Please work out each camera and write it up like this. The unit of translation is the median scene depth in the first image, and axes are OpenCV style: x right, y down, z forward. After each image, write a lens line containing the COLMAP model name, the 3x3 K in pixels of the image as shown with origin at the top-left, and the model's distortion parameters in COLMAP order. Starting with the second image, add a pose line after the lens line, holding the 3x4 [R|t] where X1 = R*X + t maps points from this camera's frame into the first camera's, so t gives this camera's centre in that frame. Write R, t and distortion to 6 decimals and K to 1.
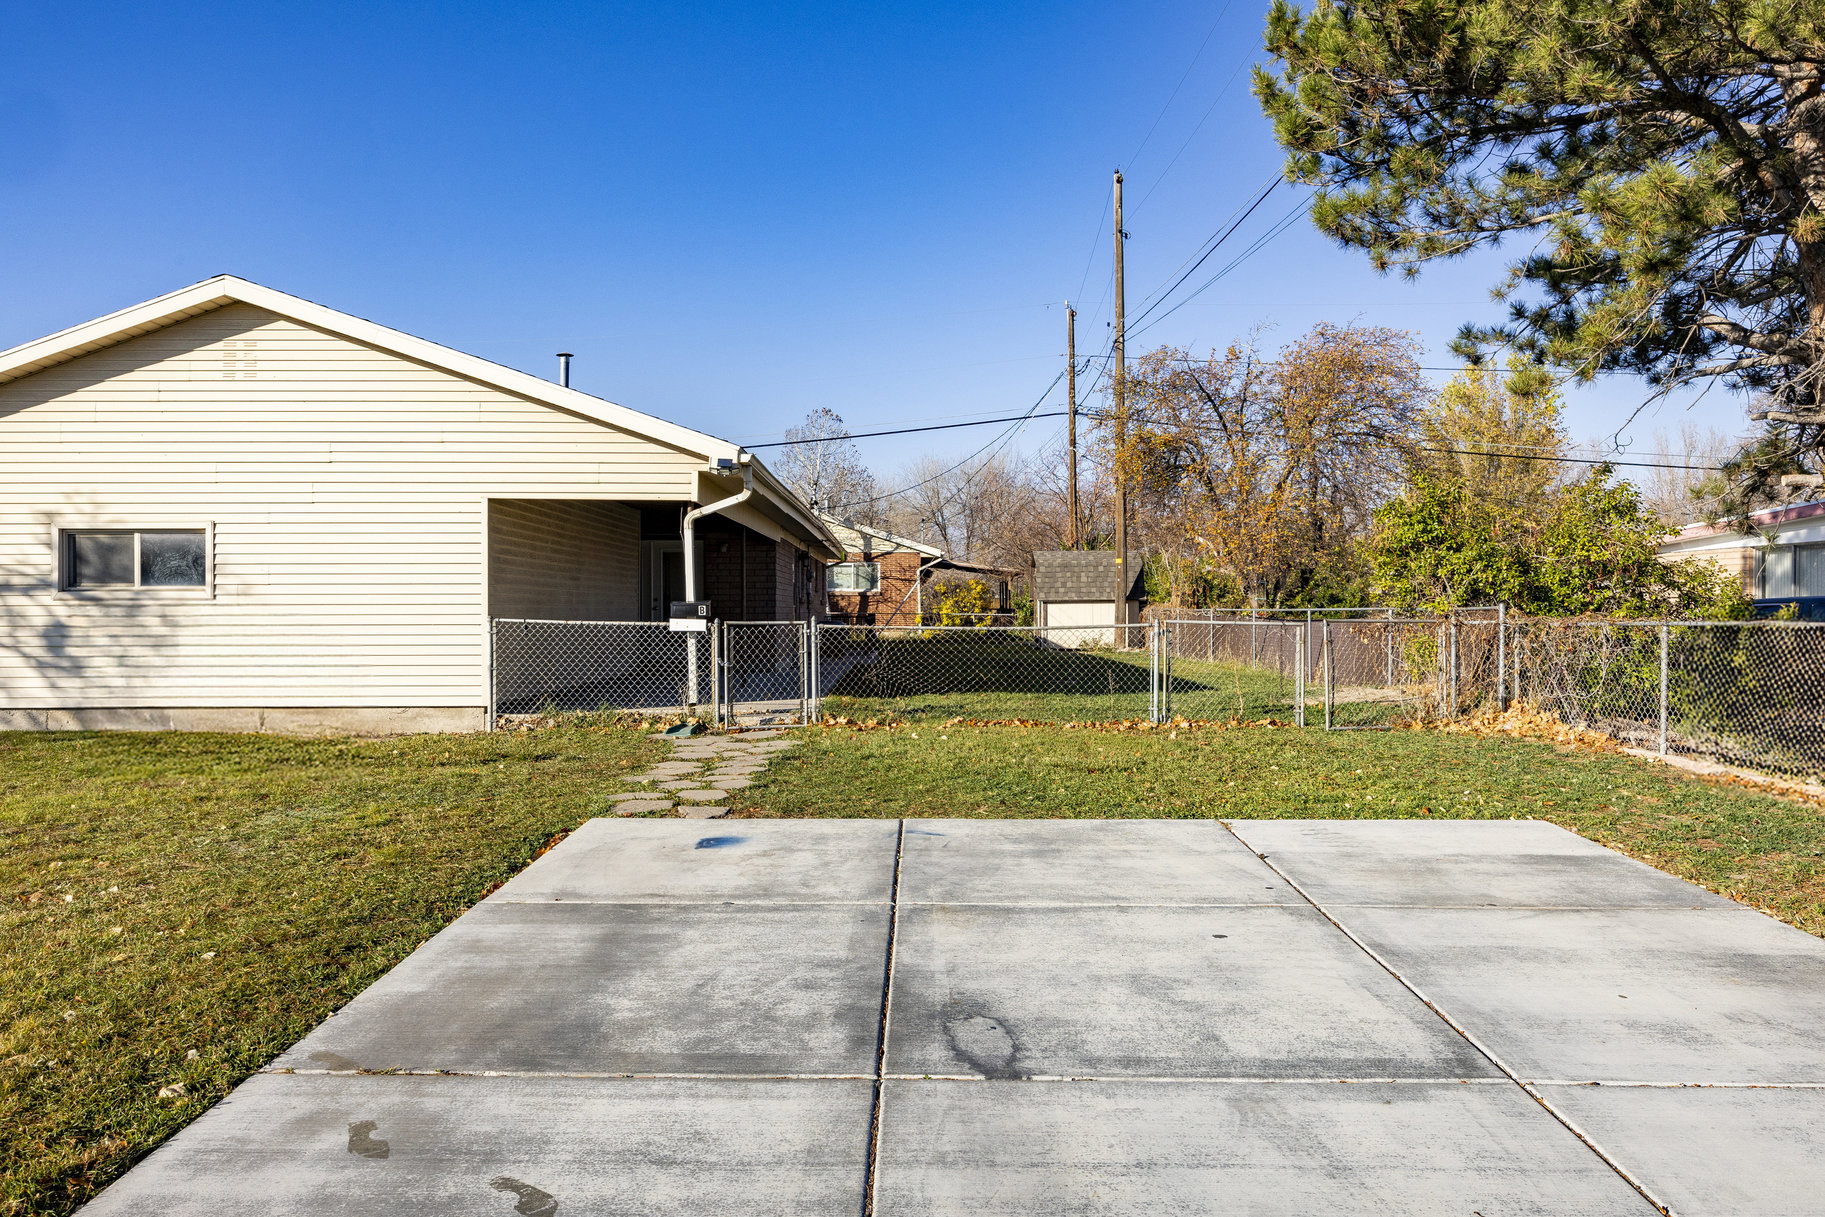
lens RADIAL K [[1304.4, 0, 916.8], [0, 1304.4, 603.0], [0, 0, 1]] dist [0.001659, -0.000048]
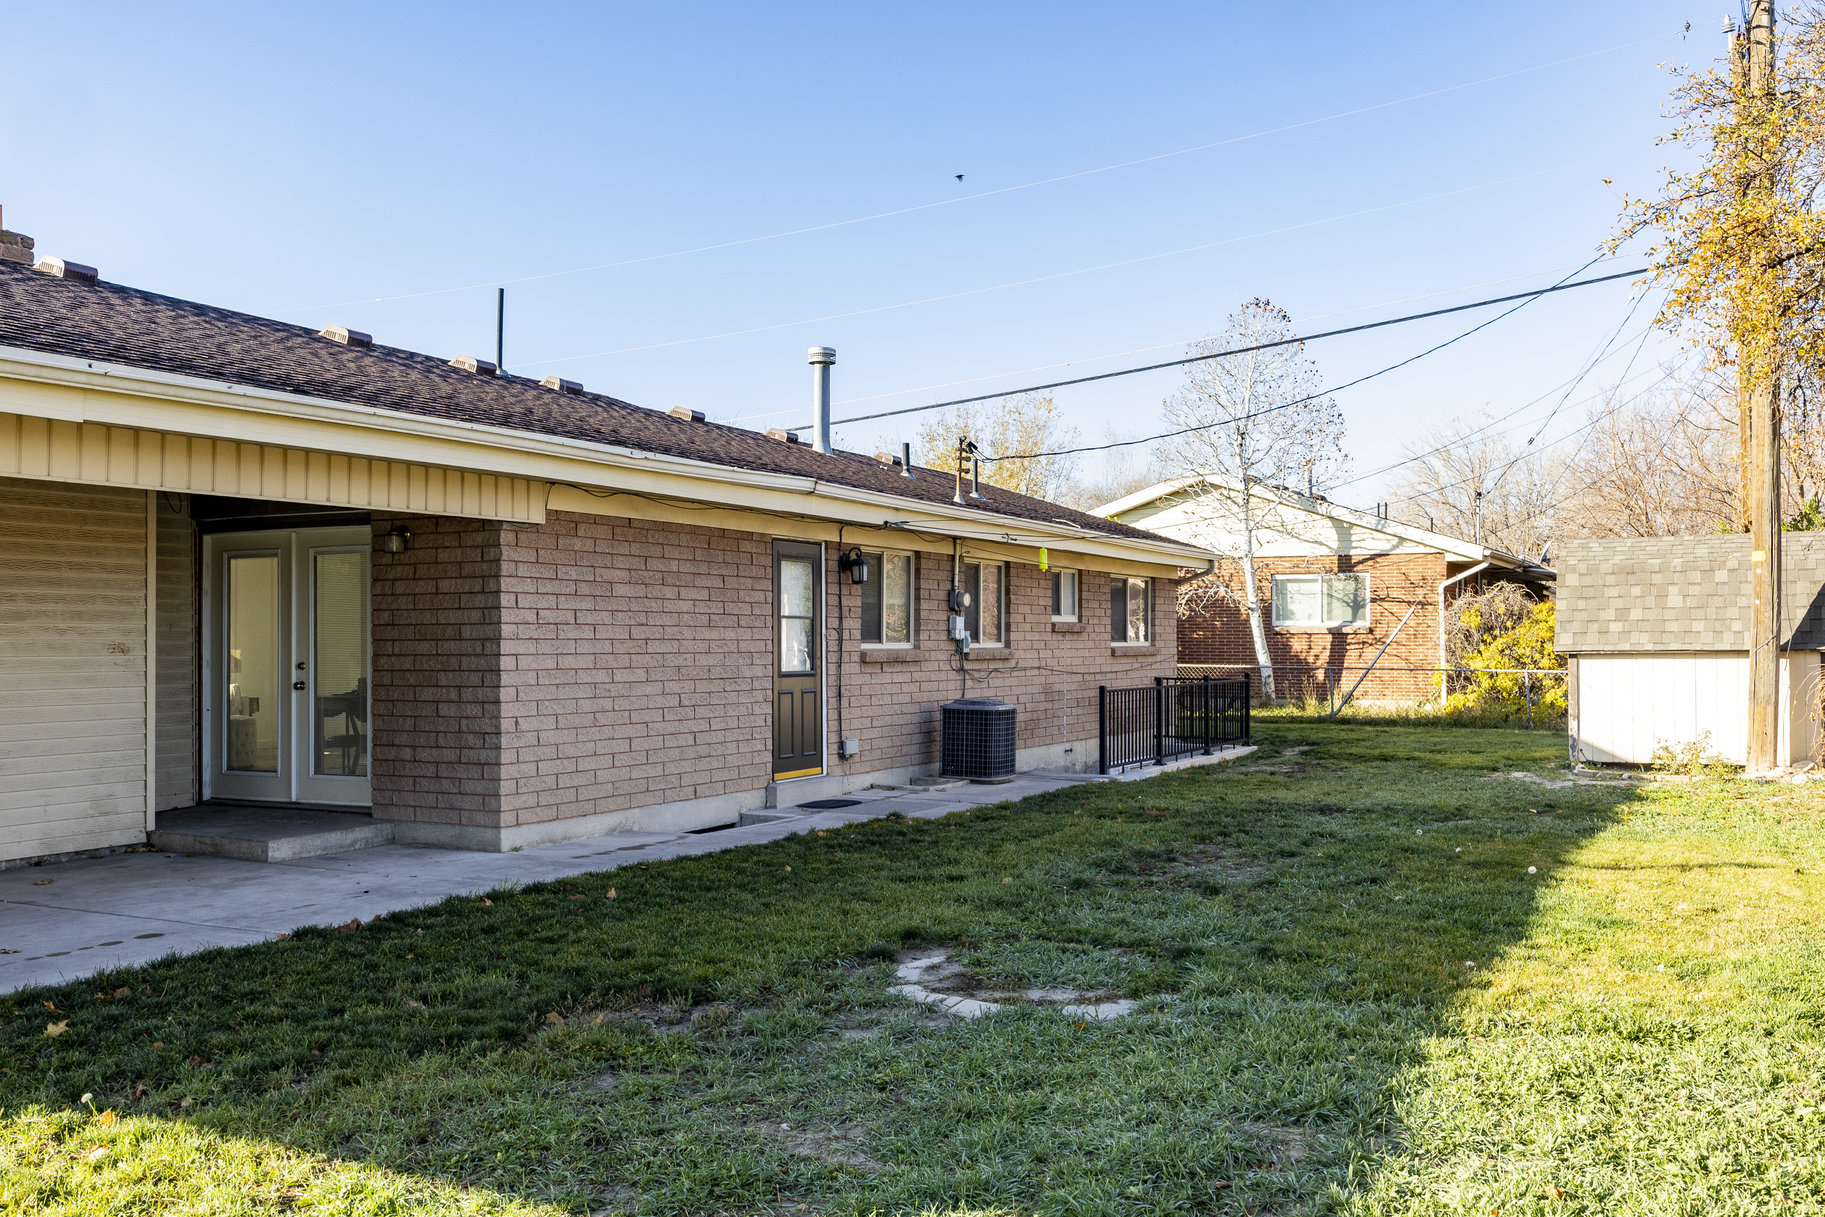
lens RADIAL K [[1589.4, 0, 913.1], [0, 1589.4, 622.5], [0, 0, 1]] dist [-0.003099, -0.001893]
pose [[0.878242, -0.004863, -0.478192, 0.377929], [0.002495, 0.999981, -0.005587, -0.021624], [0.478211, 0.003714, 0.878237, 1.019937]]
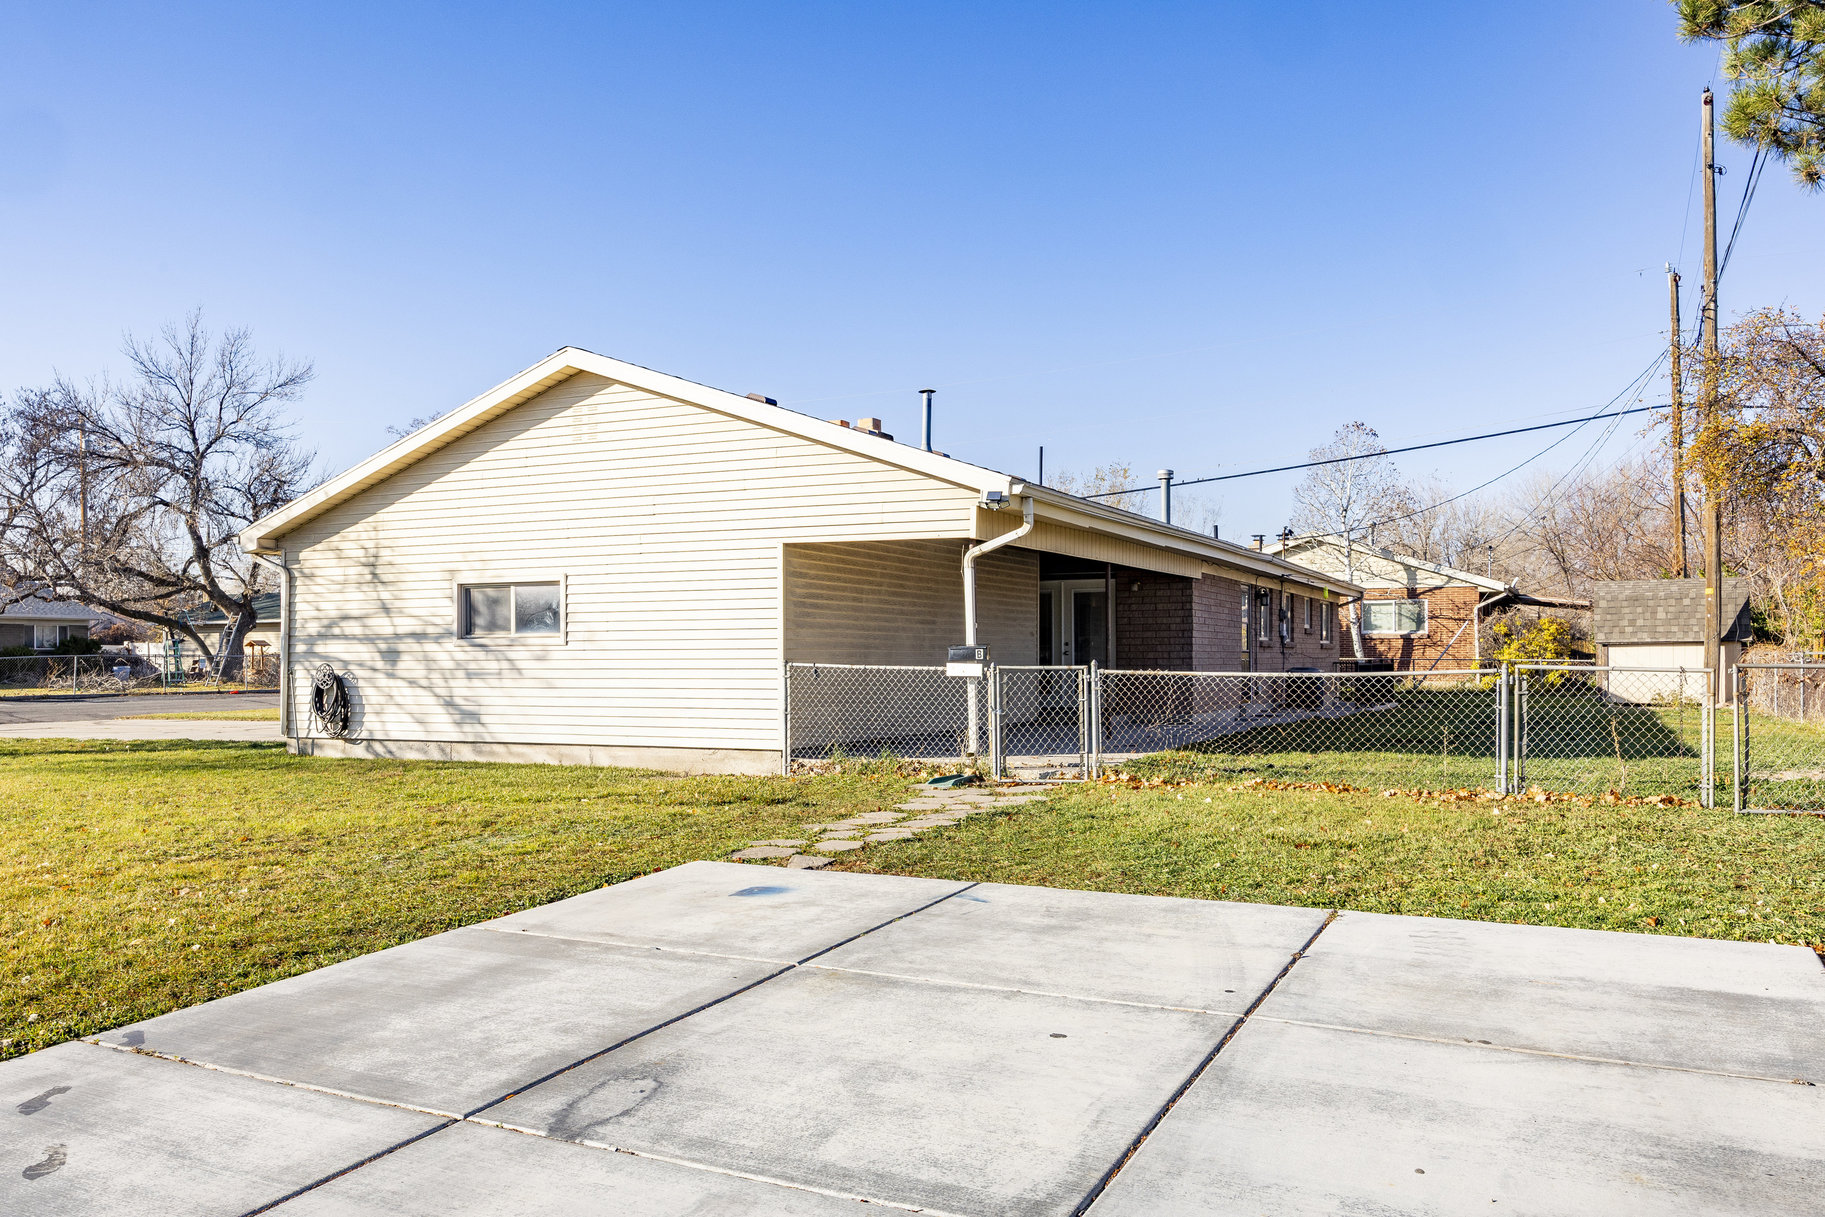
lens RADIAL K [[1427.8, 0, 892.9], [0, 1427.8, 646.8], [0, 0, 1]] dist [-0.002870, -0.000640]
pose [[0.893429, -0.005053, -0.449176, 0.240774], [0.004157, 0.999987, -0.002982, 0.003202], [0.449185, 0.000797, 0.893438, 0.056995]]
